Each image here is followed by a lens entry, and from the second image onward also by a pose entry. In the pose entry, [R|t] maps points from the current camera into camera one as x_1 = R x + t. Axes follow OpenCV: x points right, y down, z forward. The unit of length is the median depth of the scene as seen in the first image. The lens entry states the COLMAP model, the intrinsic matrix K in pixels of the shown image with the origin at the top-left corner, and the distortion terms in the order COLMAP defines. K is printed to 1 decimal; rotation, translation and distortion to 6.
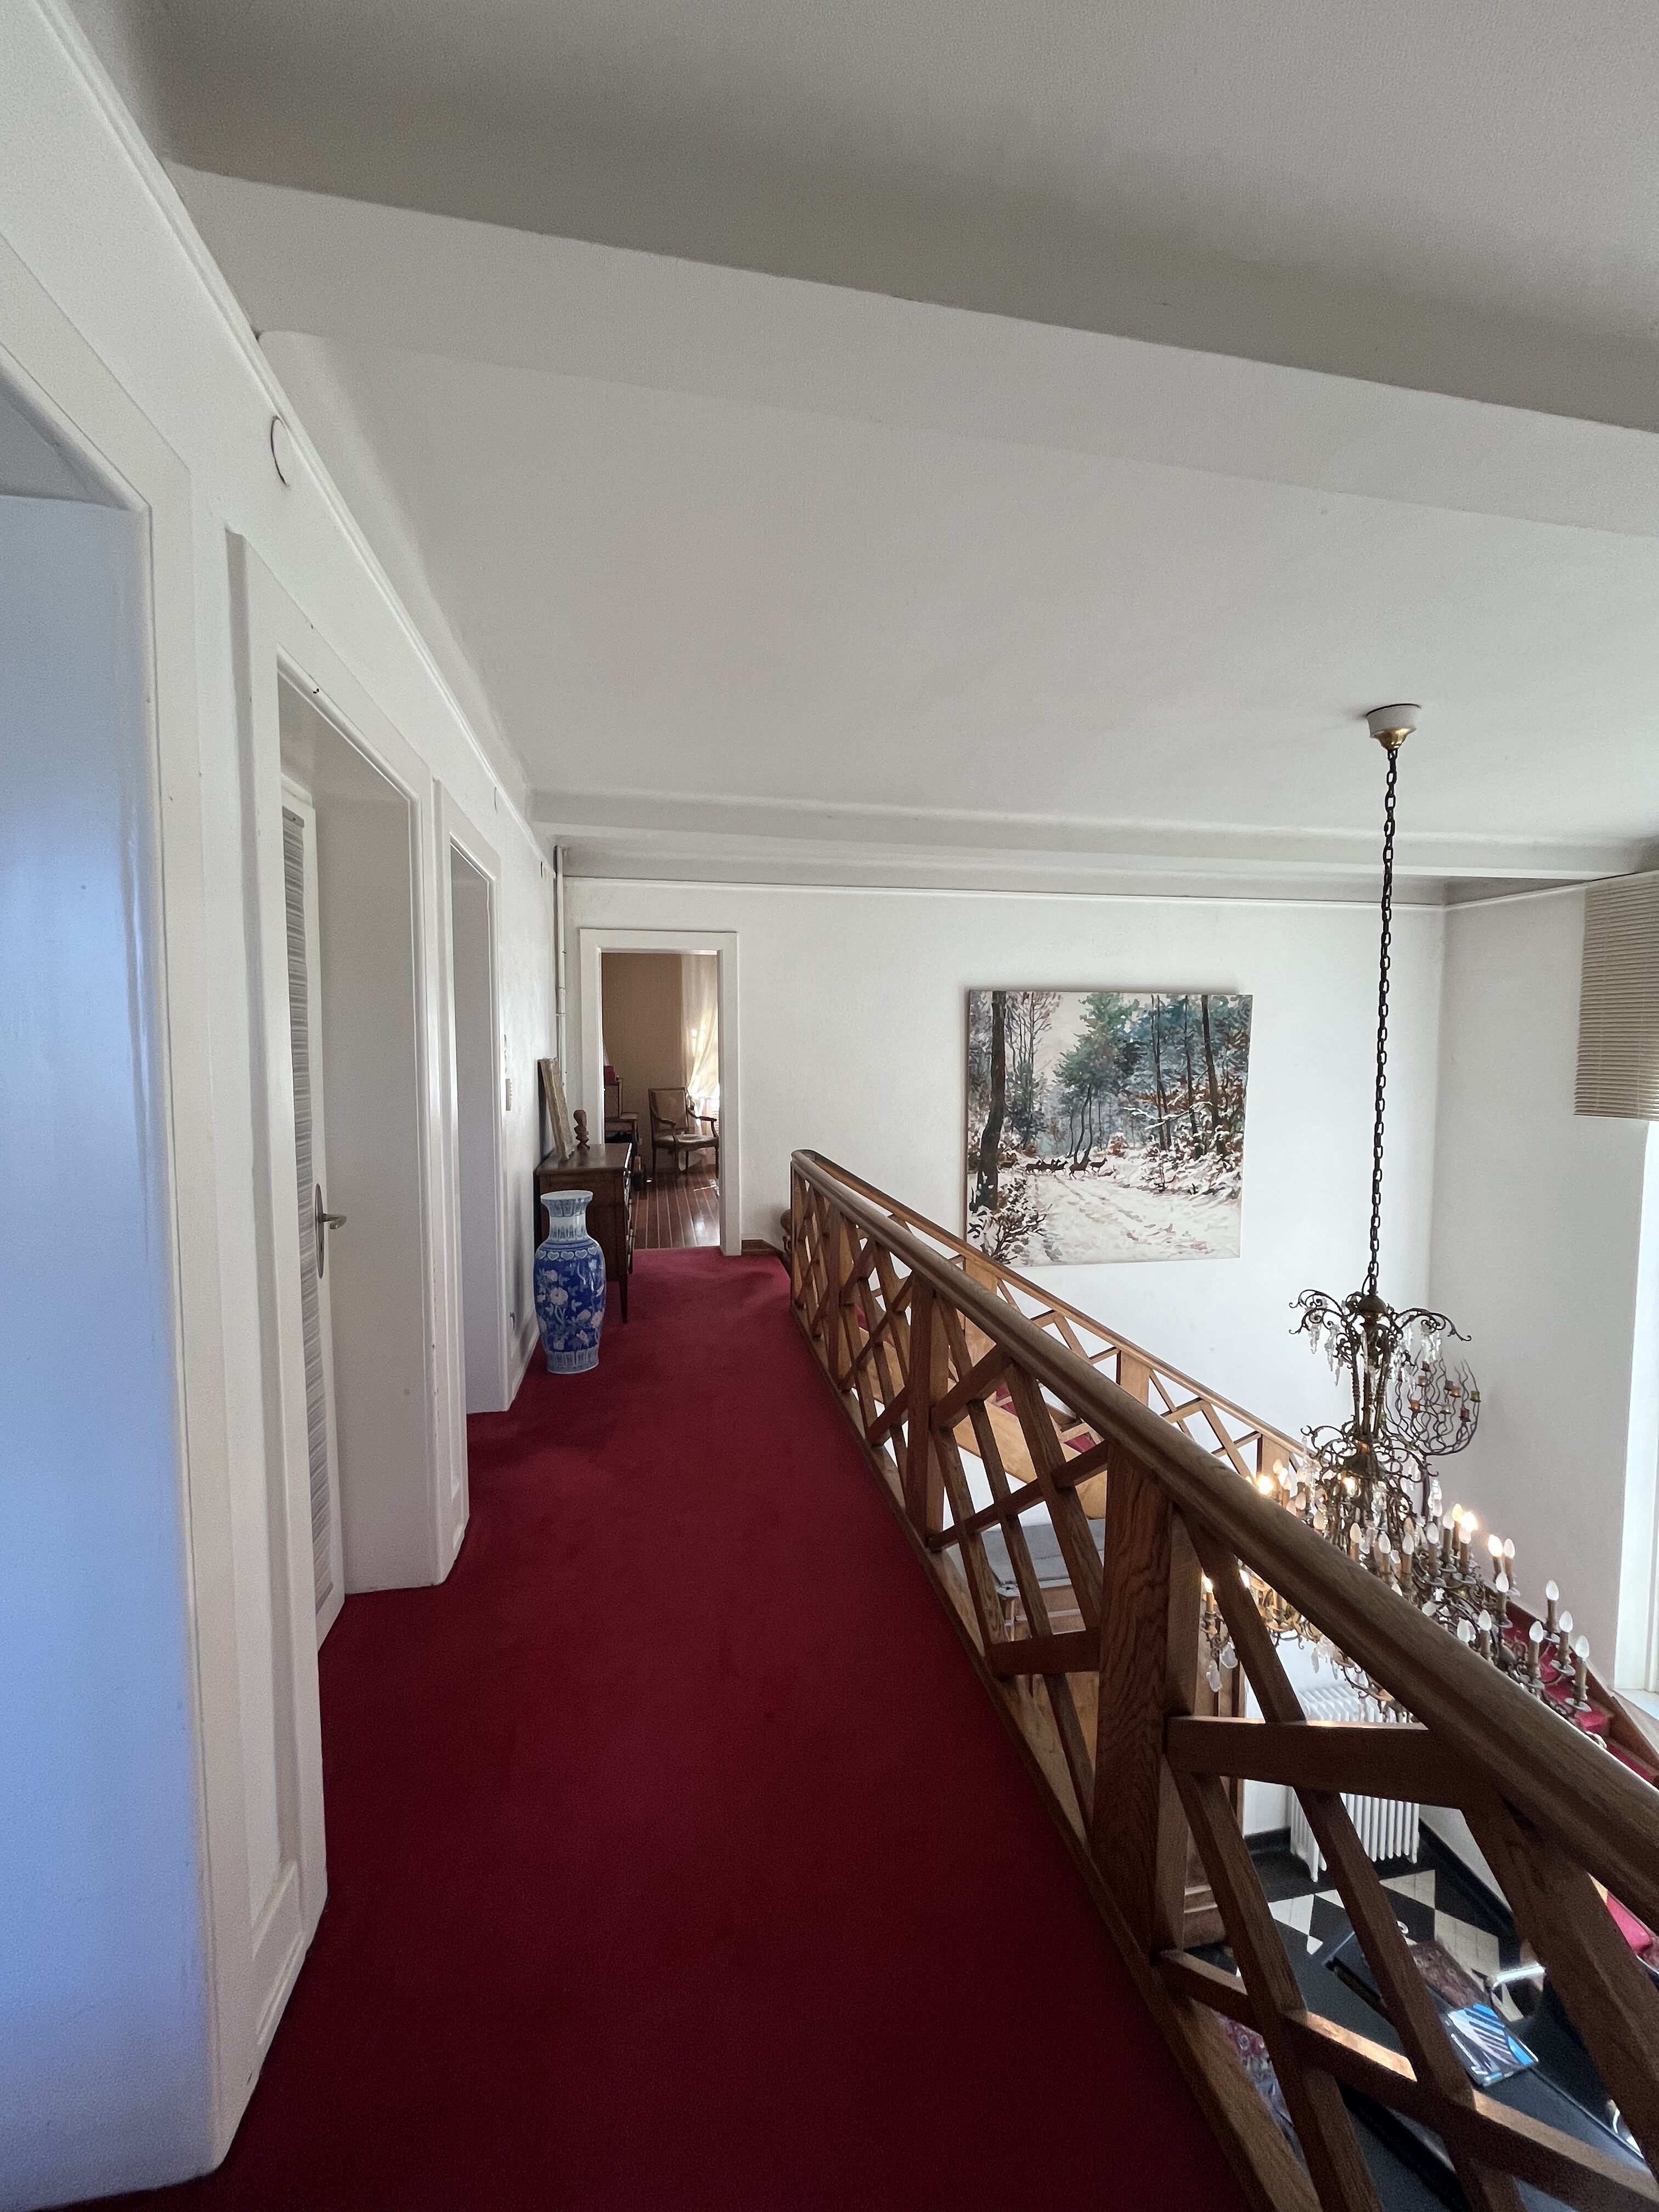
lens RADIAL K [[895.7, 0, 829.8], [0, 895.7, 1100.3], [0, 0, 1]] dist [-0.002417, 0.000696]
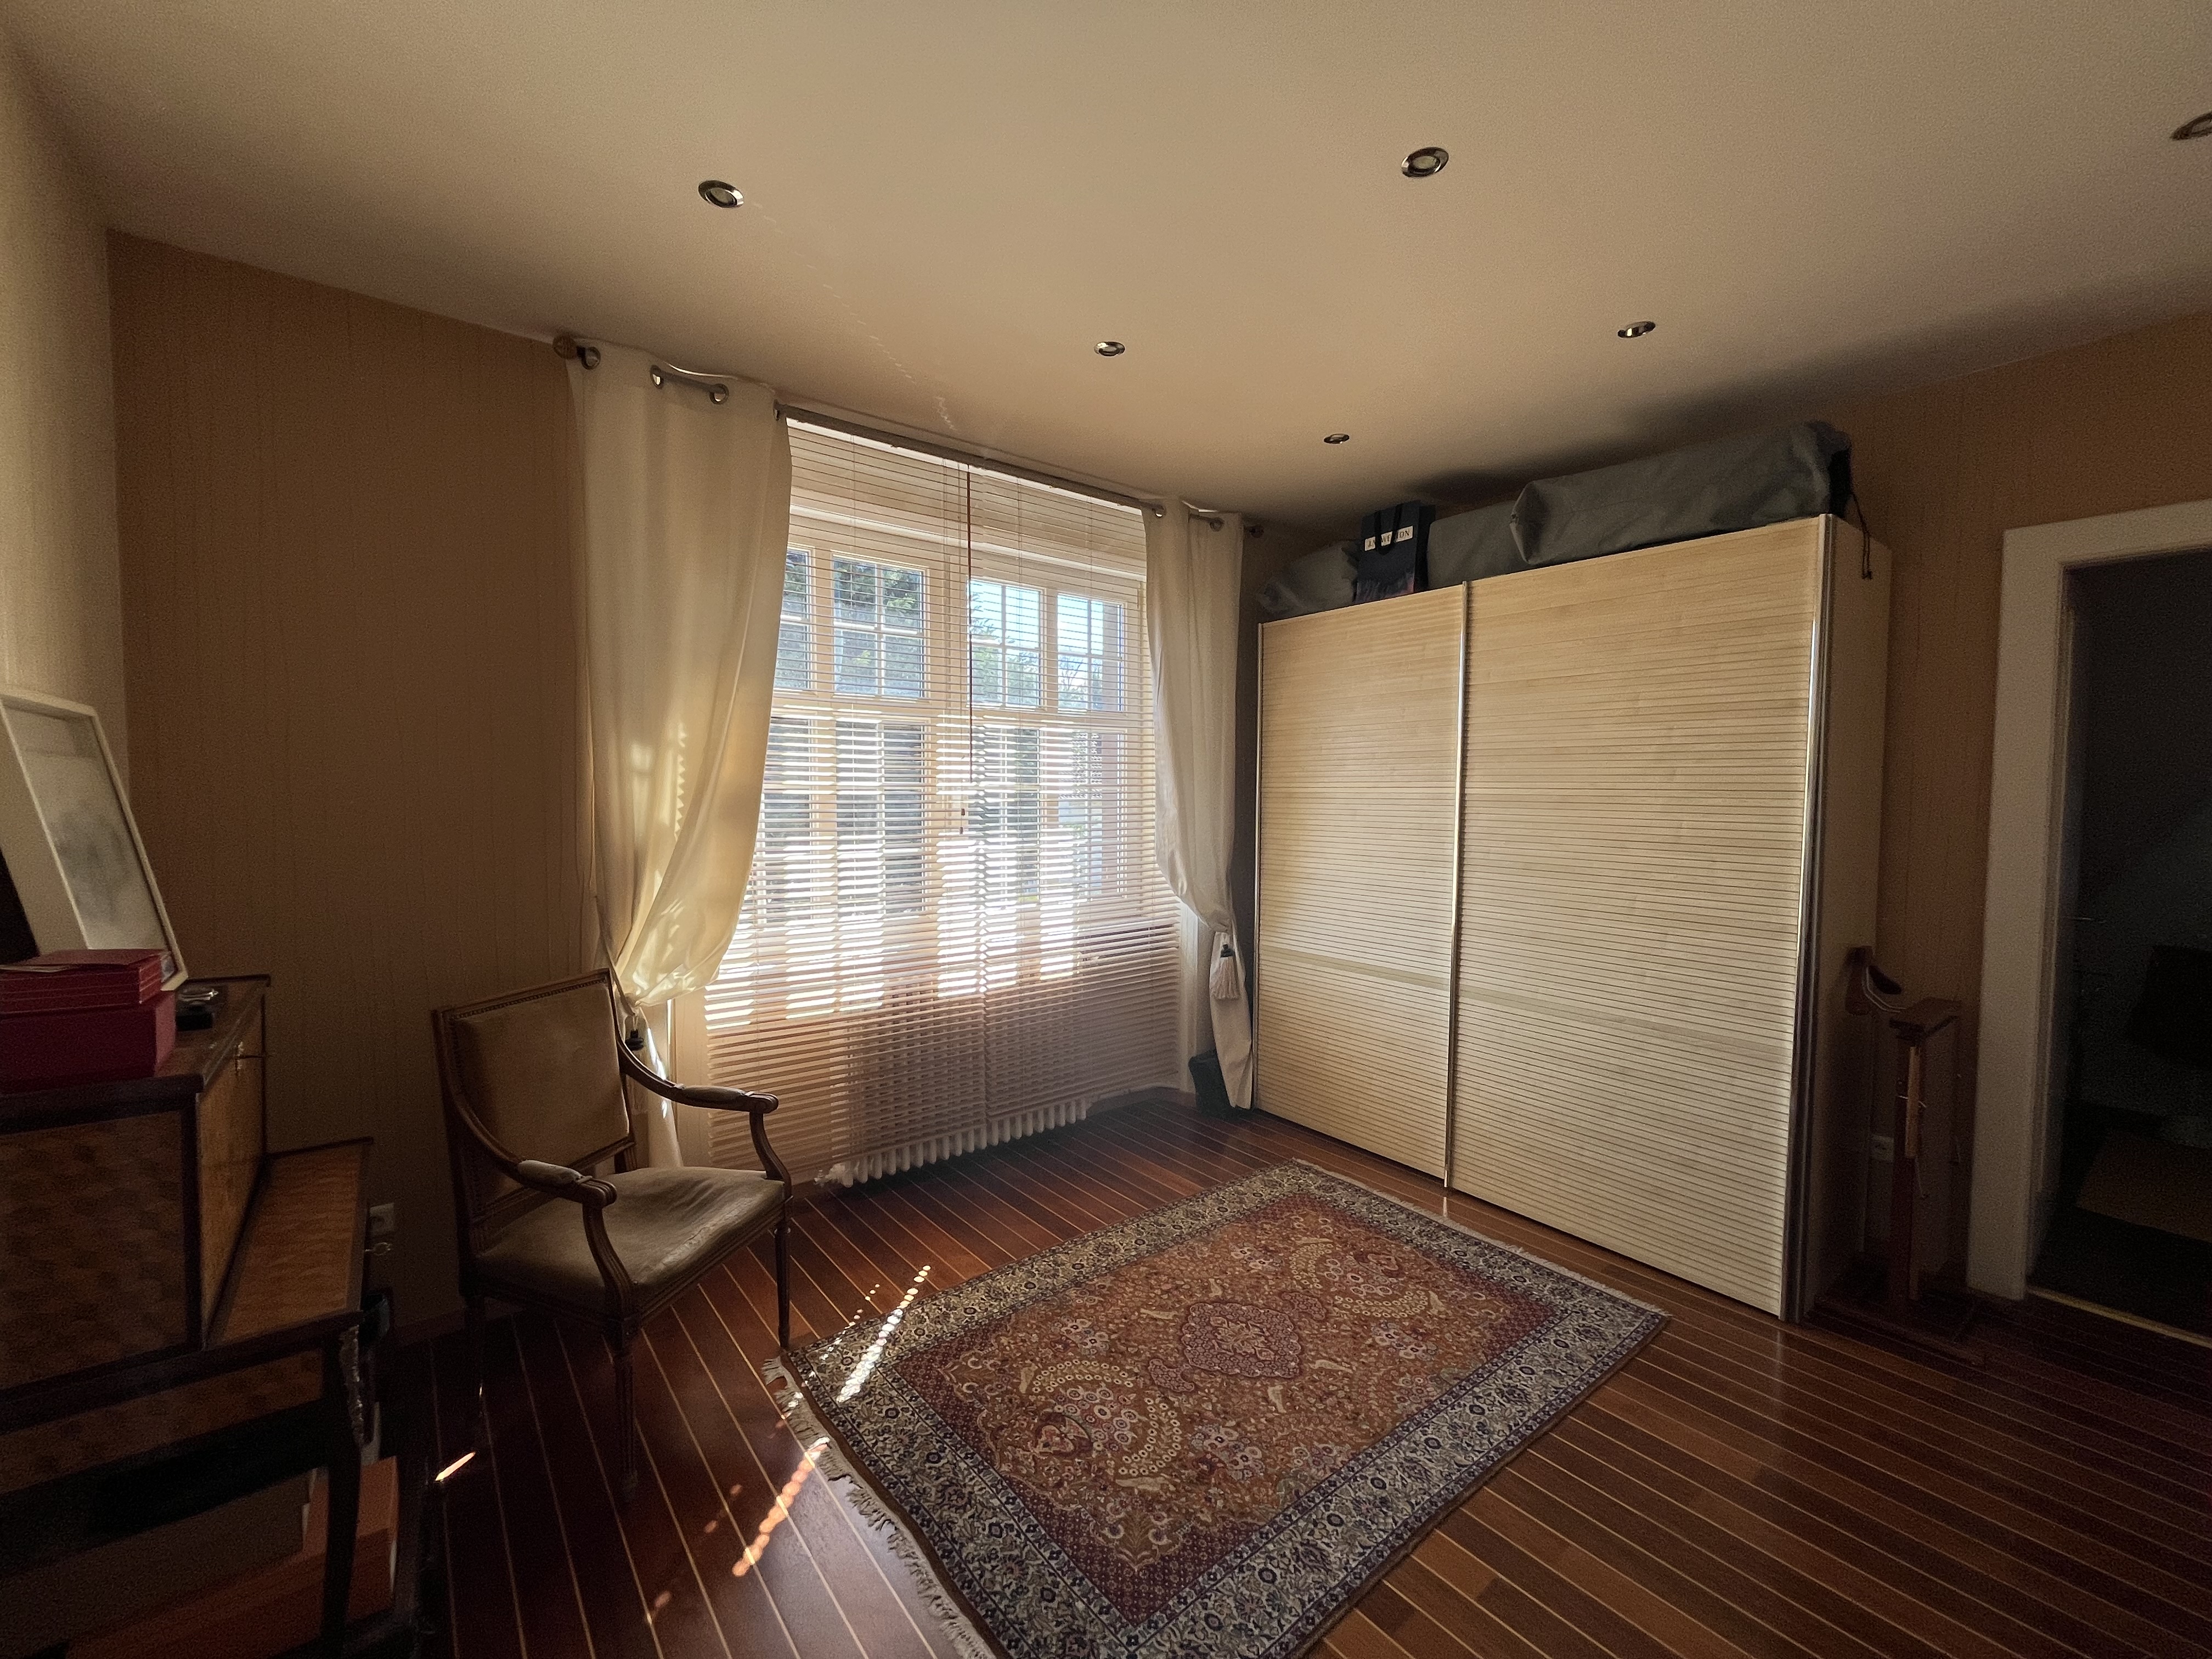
lens RADIAL K [[895.7, 0, 1106.0], [0, 895.7, 829.5], [0, 0, 1]] dist [-0.002417, 0.000696]
pose [[0.876582, -0.014961, 0.481019, -0.159465], [0.024264, 0.999619, -0.013127, -0.046569], [-0.480640, 0.023178, 0.876612, 0.716387]]
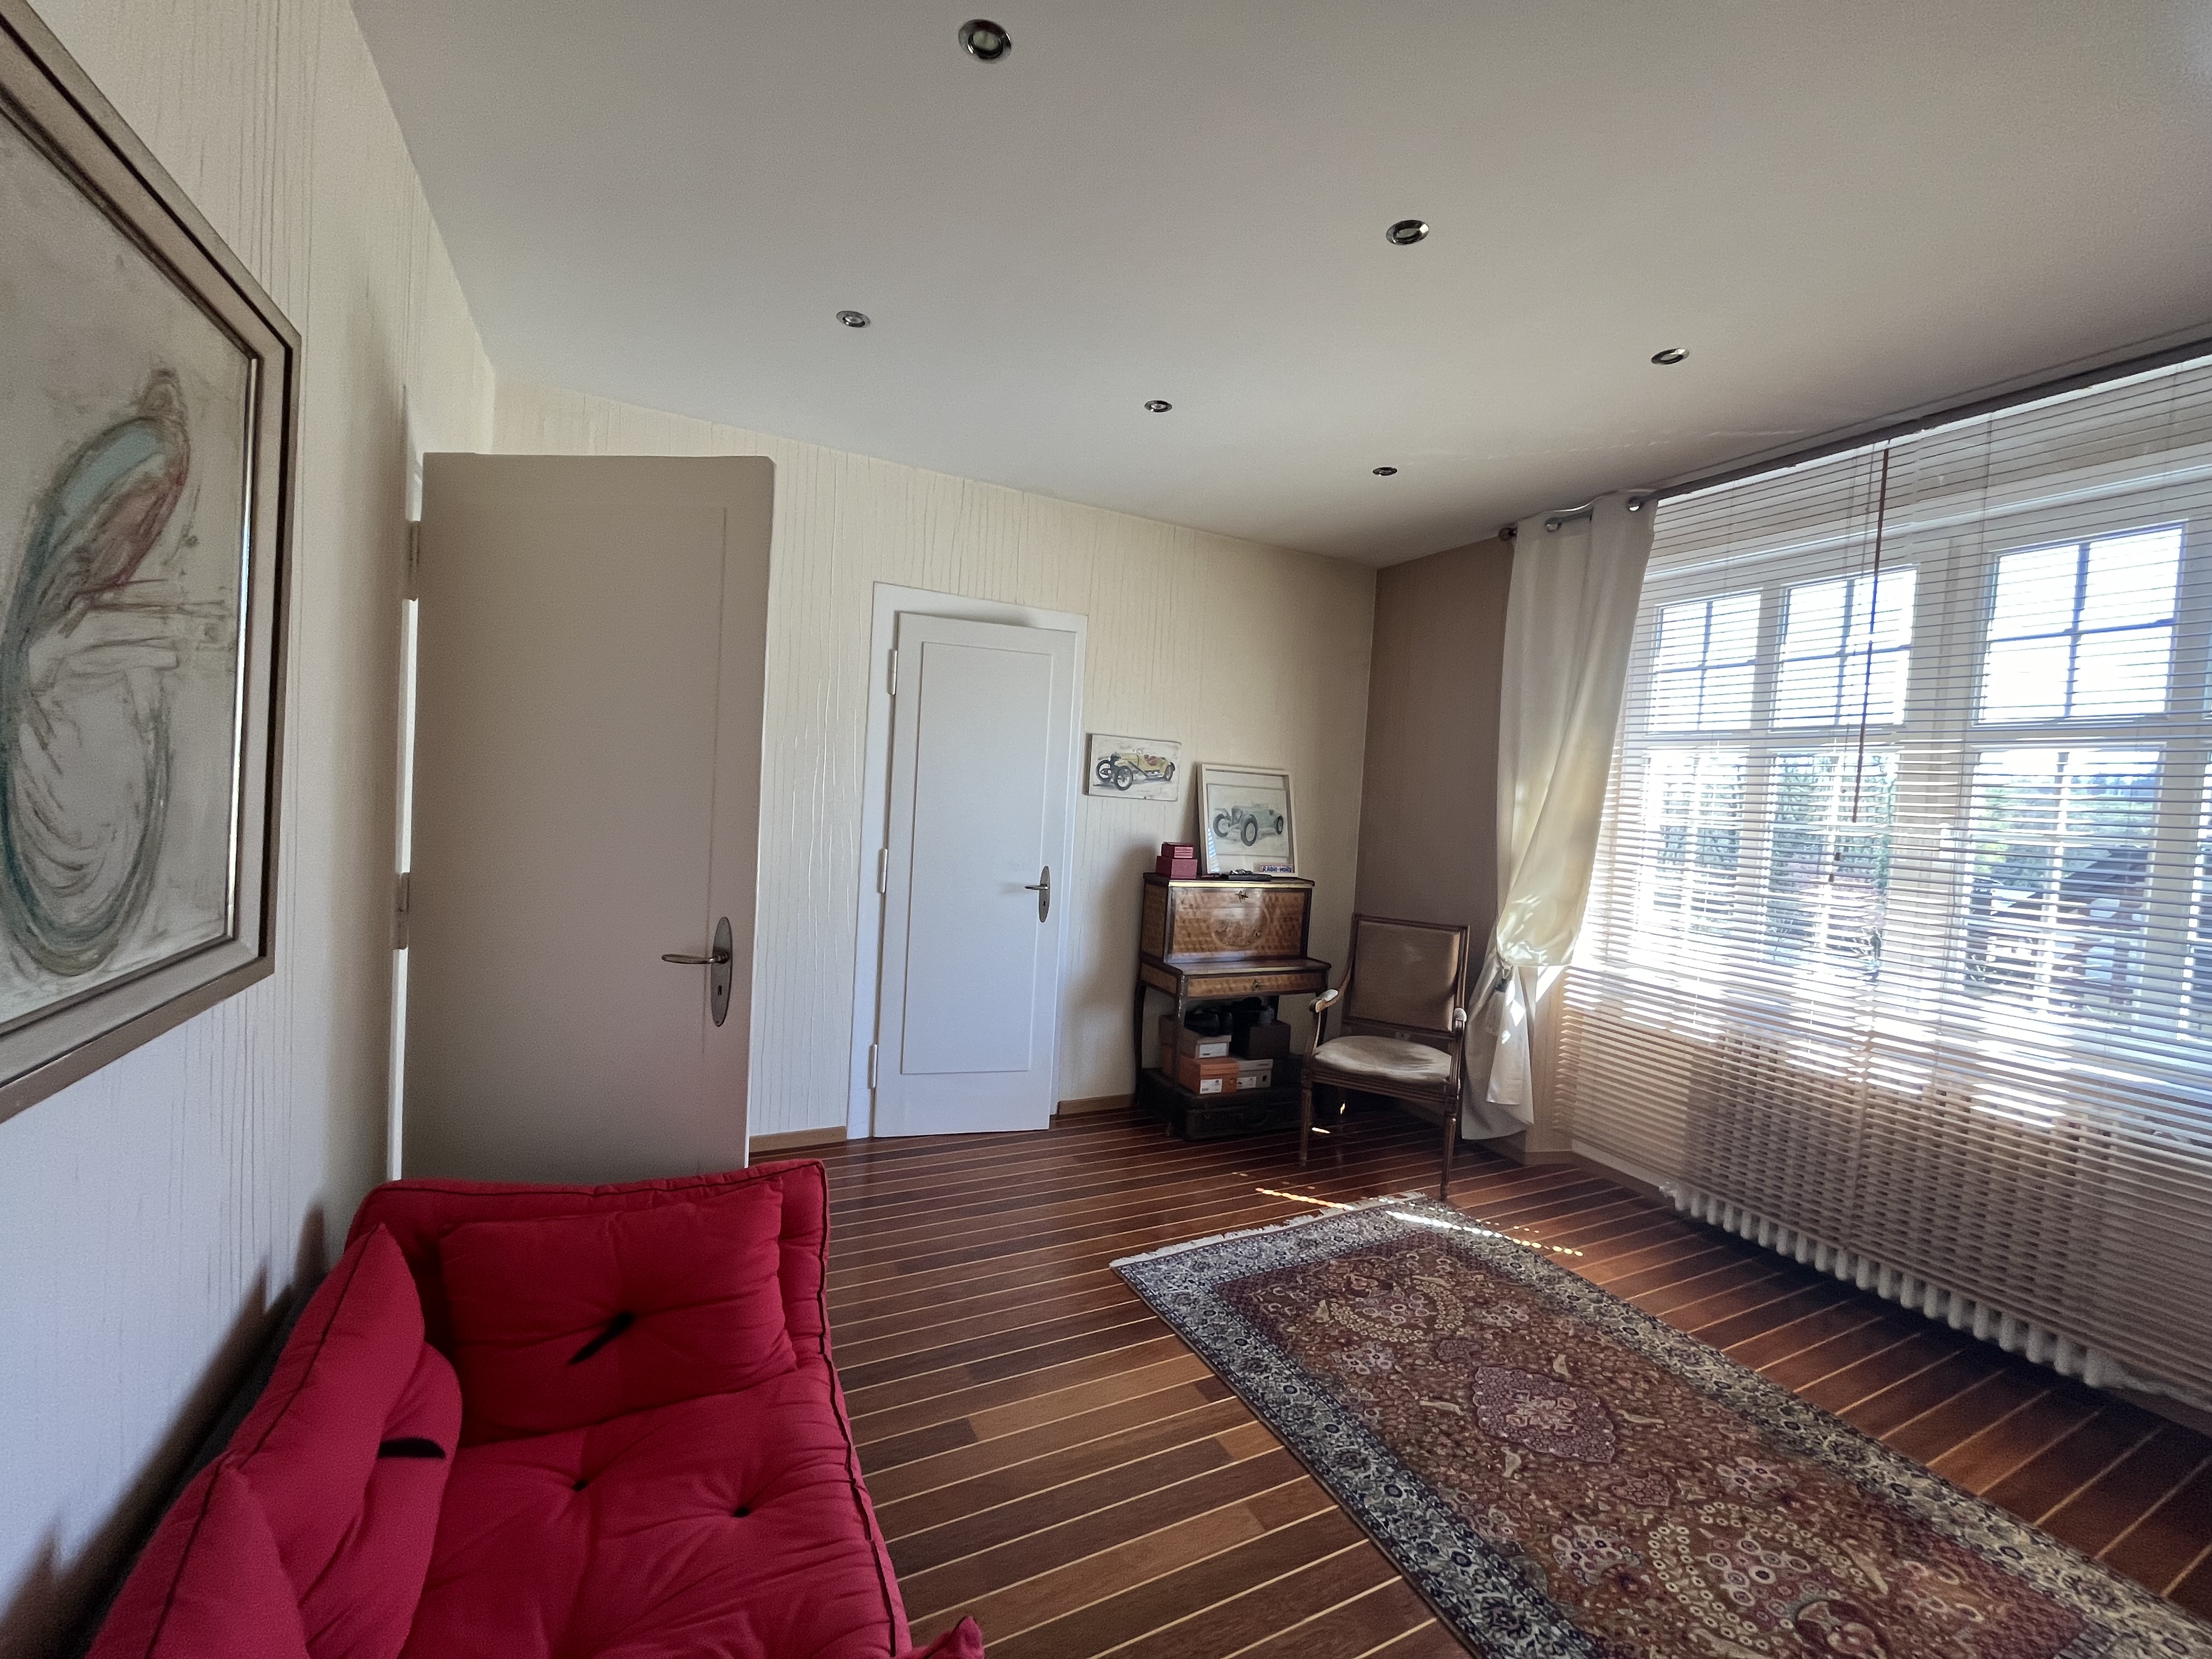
lens RADIAL K [[894.2, 0, 1093.7], [0, 894.2, 831.9], [0, 0, 1]] dist [-0.000341, -0.000020]
pose [[0.276892, 0.053376, -0.959418, 0.161738], [-0.118571, 0.992723, 0.021009, -0.044541], [0.953558, 0.107942, 0.281206, 0.732015]]
